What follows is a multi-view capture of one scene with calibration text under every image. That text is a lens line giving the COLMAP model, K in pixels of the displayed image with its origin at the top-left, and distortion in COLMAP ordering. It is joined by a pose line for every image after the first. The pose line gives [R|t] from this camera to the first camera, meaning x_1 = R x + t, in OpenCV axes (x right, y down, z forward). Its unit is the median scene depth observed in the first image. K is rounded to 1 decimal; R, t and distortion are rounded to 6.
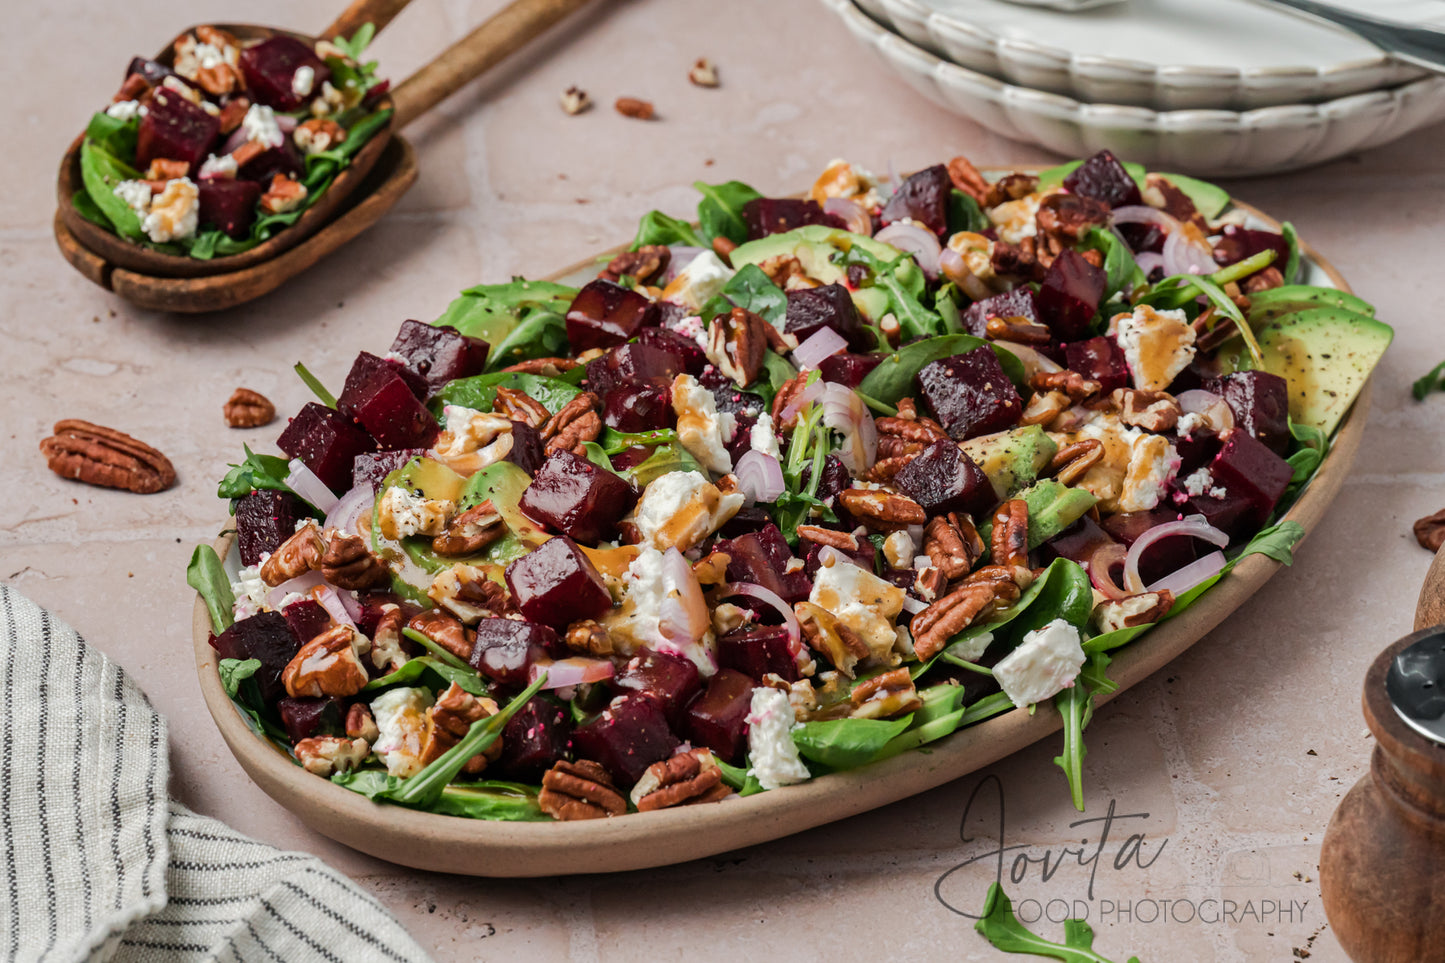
lens RADIAL K [[5964.5, 0, 673.7], [0, 5964.5, 483.7], [0, 0, 1]] dist [0.058600, -0.645949]
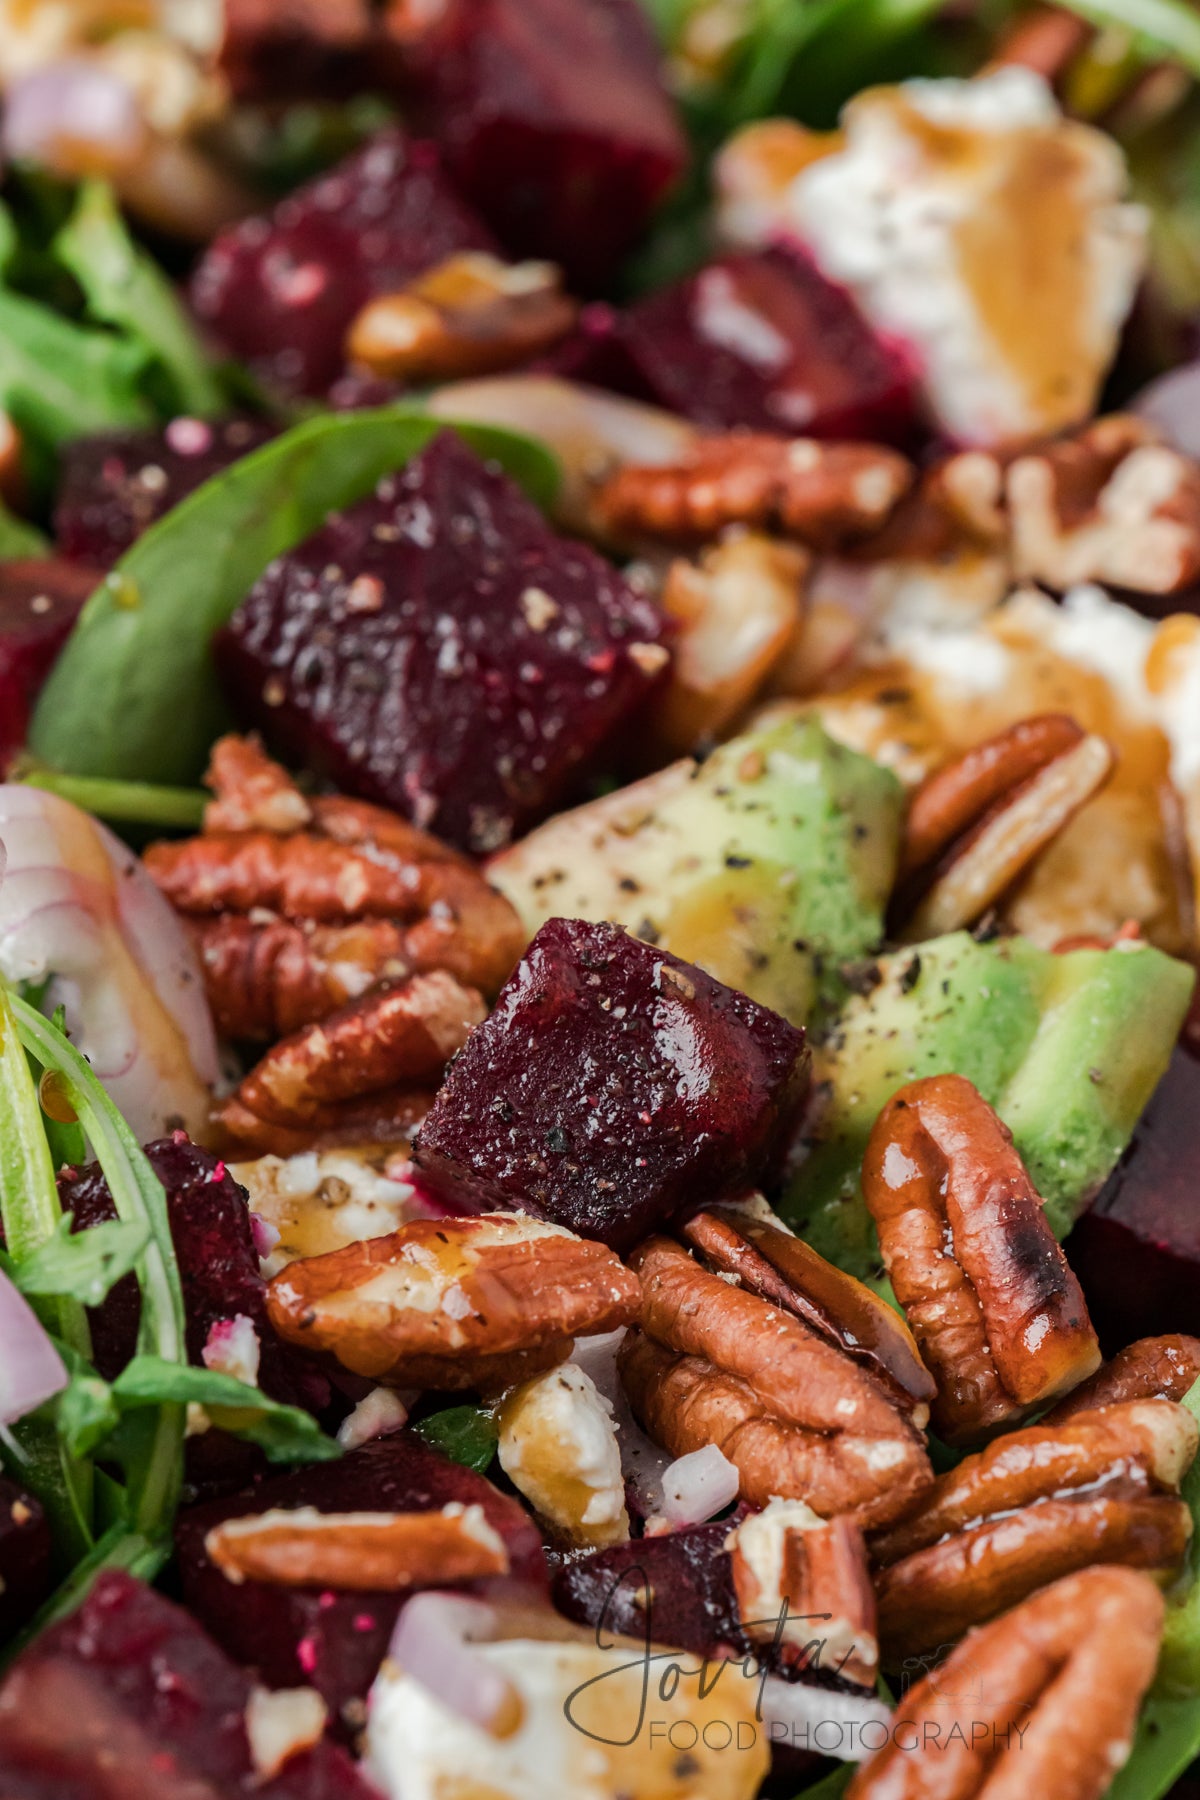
lens RADIAL K [[7429.8, 0, 601.5], [0, 7429.8, 898.5], [0, 0, 1]] dist [0.058600, -0.645949]
pose [[0.899460, -0.303583, 0.314340, -0.046773], [0.247072, 0.946583, 0.207210, -0.070492], [-0.360454, -0.108713, 0.926420, 0.743284]]
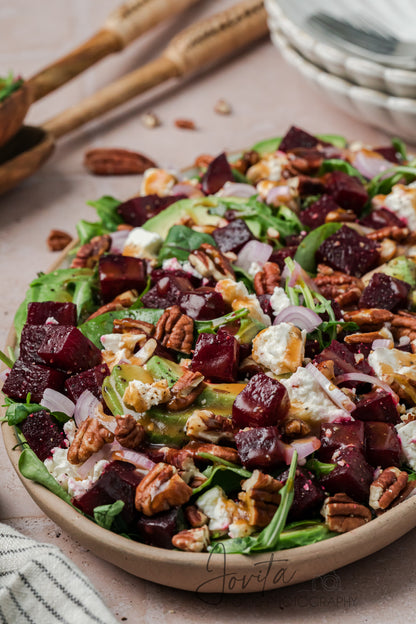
lens RADIAL K [[2575.7, 0, 208.5], [0, 2575.7, 311.5], [0, 0, 1]] dist [0.058600, -0.645949]
pose [[0.858265, -0.264616, 0.439727, -0.332288], [0.293827, 0.955857, 0.001715, -0.012582], [-0.420770, 0.127732, 0.898130, 0.364539]]
